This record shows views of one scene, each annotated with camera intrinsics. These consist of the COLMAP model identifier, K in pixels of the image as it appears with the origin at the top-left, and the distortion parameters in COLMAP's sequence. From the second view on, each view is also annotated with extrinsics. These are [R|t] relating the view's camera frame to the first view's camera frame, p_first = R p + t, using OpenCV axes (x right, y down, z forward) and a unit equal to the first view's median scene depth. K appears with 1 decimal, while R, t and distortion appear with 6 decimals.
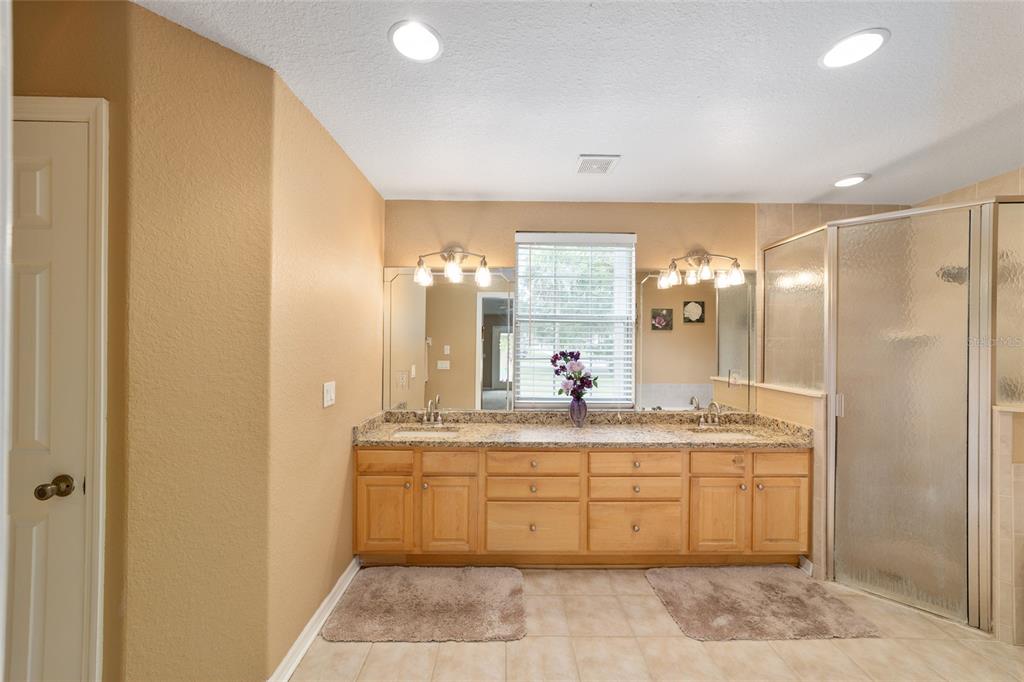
lens RADIAL K [[392.0, 0, 509.2], [0, 392.0, 339.7], [0, 0, 1]] dist [-0.018397, 0.010647]
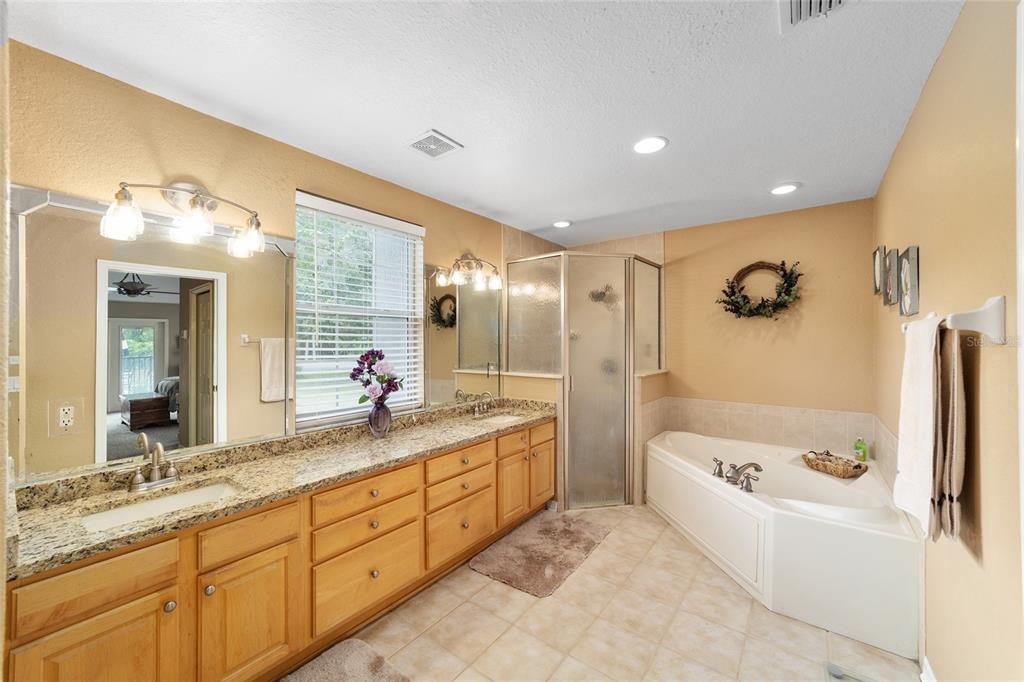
lens RADIAL K [[392.0, 0, 509.2], [0, 392.0, 339.7], [0, 0, 1]] dist [-0.018397, 0.010647]
pose [[0.618529, -0.006607, 0.785734, -0.380381], [0.003077, 0.999977, 0.005985, 0.003011], [-0.785756, -0.001284, 0.618536, 0.290301]]
